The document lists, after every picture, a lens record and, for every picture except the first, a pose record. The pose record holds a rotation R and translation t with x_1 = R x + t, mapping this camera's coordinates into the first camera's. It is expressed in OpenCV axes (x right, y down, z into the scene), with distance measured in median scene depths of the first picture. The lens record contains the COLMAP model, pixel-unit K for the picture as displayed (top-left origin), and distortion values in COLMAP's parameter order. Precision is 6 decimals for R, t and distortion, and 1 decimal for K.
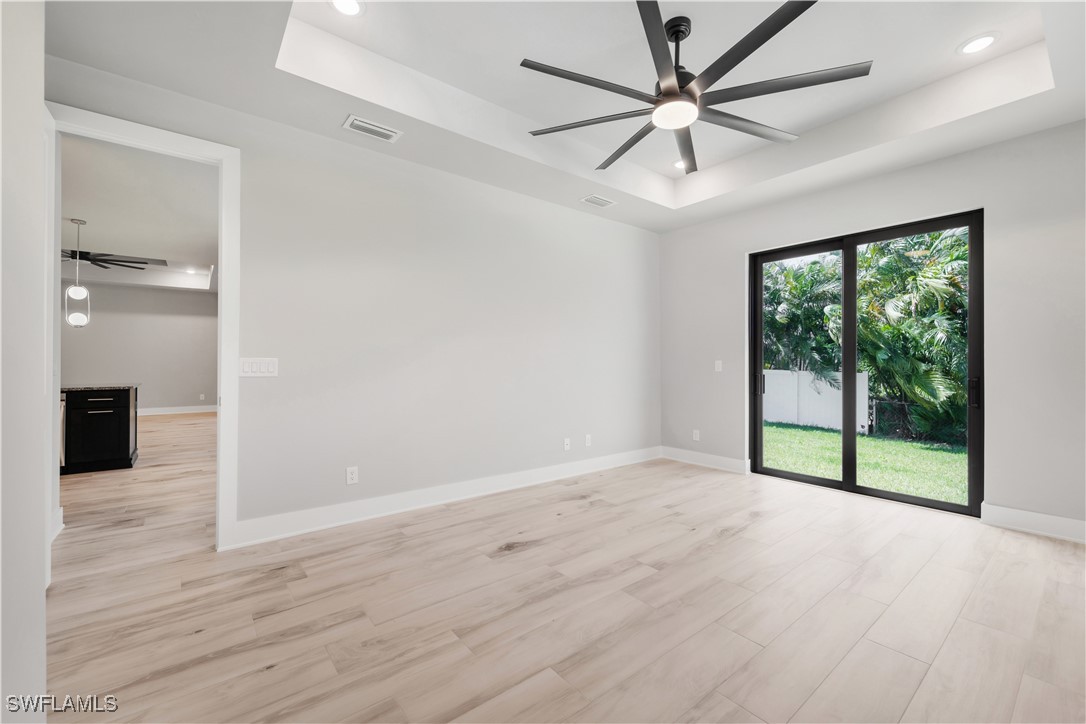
lens RADIAL K [[443.4, 0, 542.3], [0, 443.4, 362.1], [0, 0, 1]] dist [-0.002065, -0.000189]
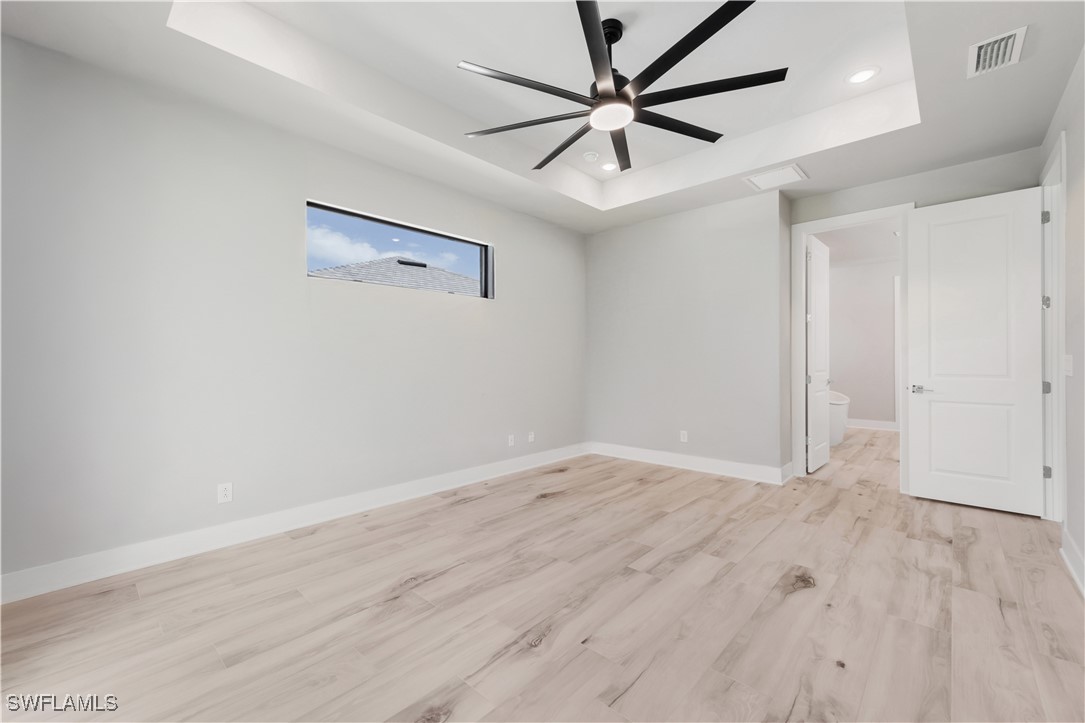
lens RADIAL K [[450.3, 0, 546.9], [0, 450.3, 362.8], [0, 0, 1]] dist [0.000196, -0.000069]
pose [[-0.986273, 0.004177, -0.165068, 0.573200], [0.002774, 0.999958, 0.008729, -0.001534], [0.165097, 0.008151, -0.986244, 1.853396]]
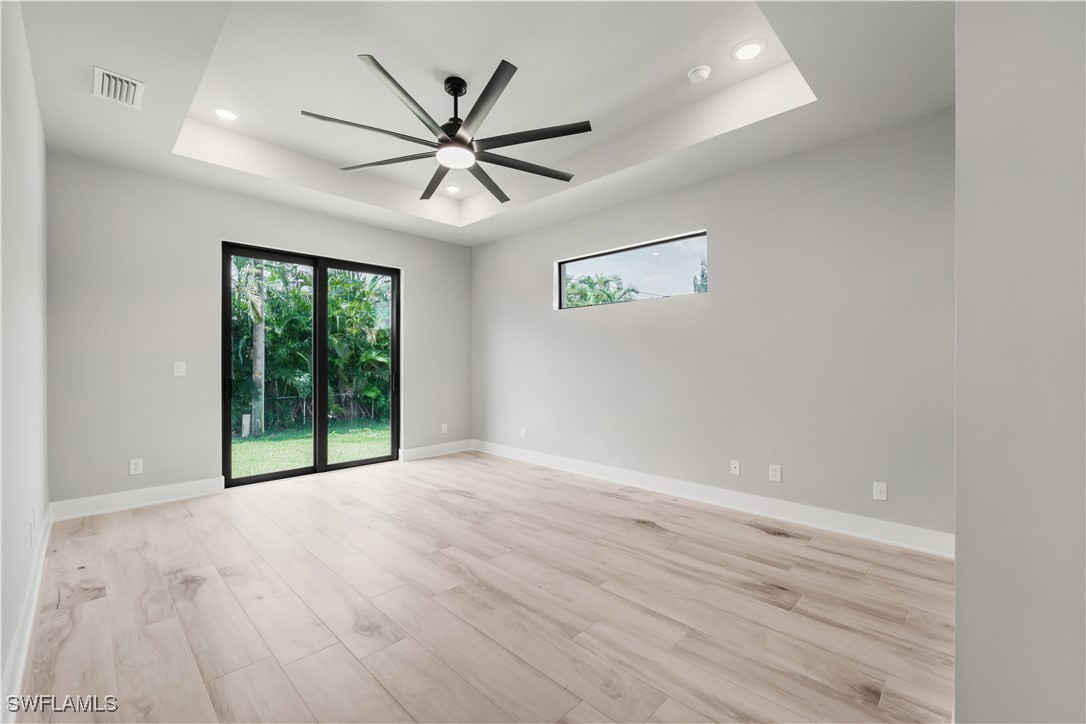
lens RADIAL K [[446.0, 0, 535.9], [0, 446.0, 357.7], [0, 0, 1]] dist [0.000500, 0.000131]
pose [[-0.123700, 0.012926, 0.992235, -0.857607], [-0.000079, 0.999915, -0.013036, -0.000848], [-0.992320, -0.001691, -0.123689, 0.872631]]
